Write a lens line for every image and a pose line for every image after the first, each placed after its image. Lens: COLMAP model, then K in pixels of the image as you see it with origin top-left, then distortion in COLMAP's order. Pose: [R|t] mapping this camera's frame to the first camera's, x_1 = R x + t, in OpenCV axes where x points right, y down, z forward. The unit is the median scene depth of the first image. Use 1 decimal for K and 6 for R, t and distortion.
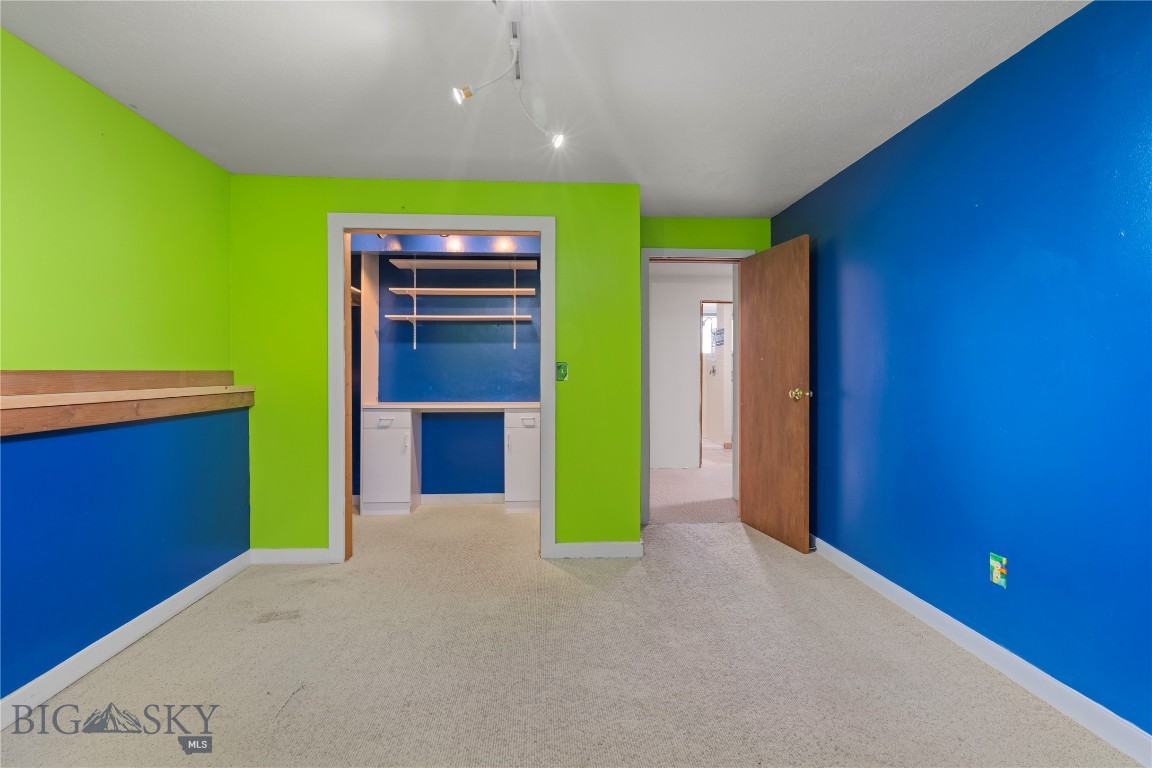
lens RADIAL K [[527.5, 0, 574.8], [0, 527.5, 378.8], [0, 0, 1]] dist [-0.001602, 0.000020]
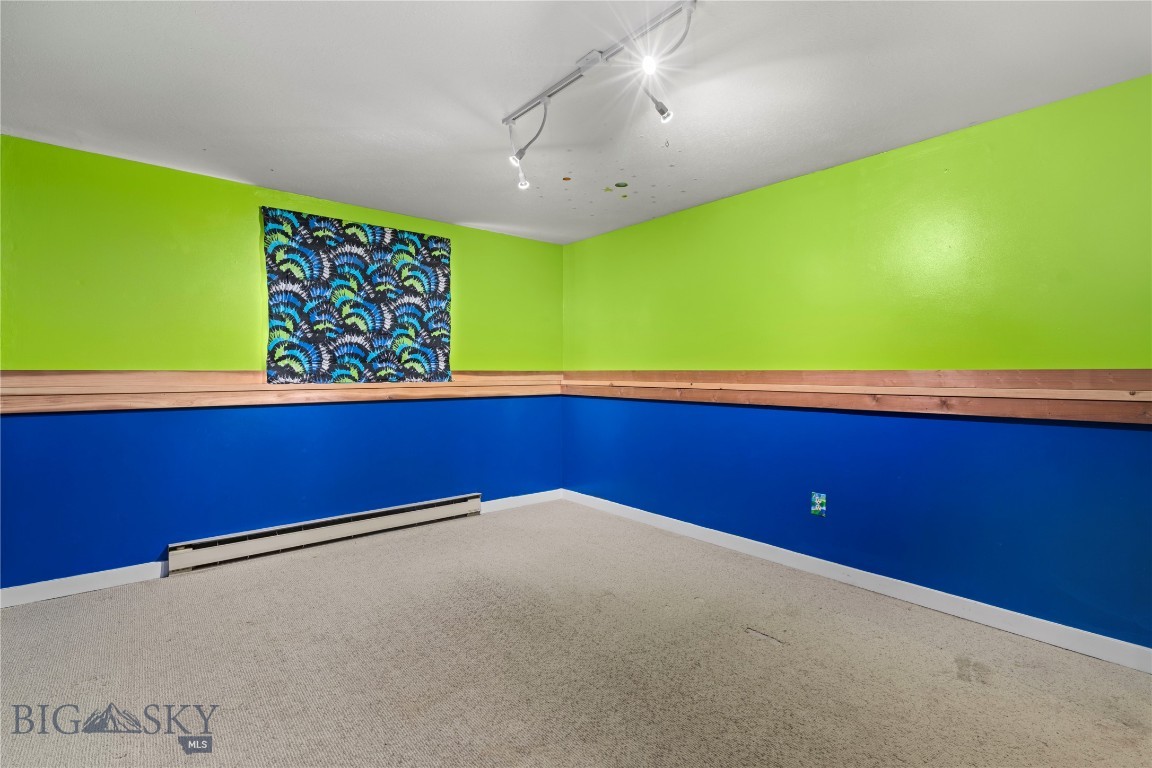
lens RADIAL K [[527.5, 0, 576.5], [0, 527.5, 381.2], [0, 0, 1]] dist [-0.001602, 0.000020]
pose [[-0.806832, 0.007558, -0.590732, 0.412015], [-0.005487, 0.999779, 0.020286, -0.011744], [0.590755, 0.019609, -0.806613, 1.286152]]
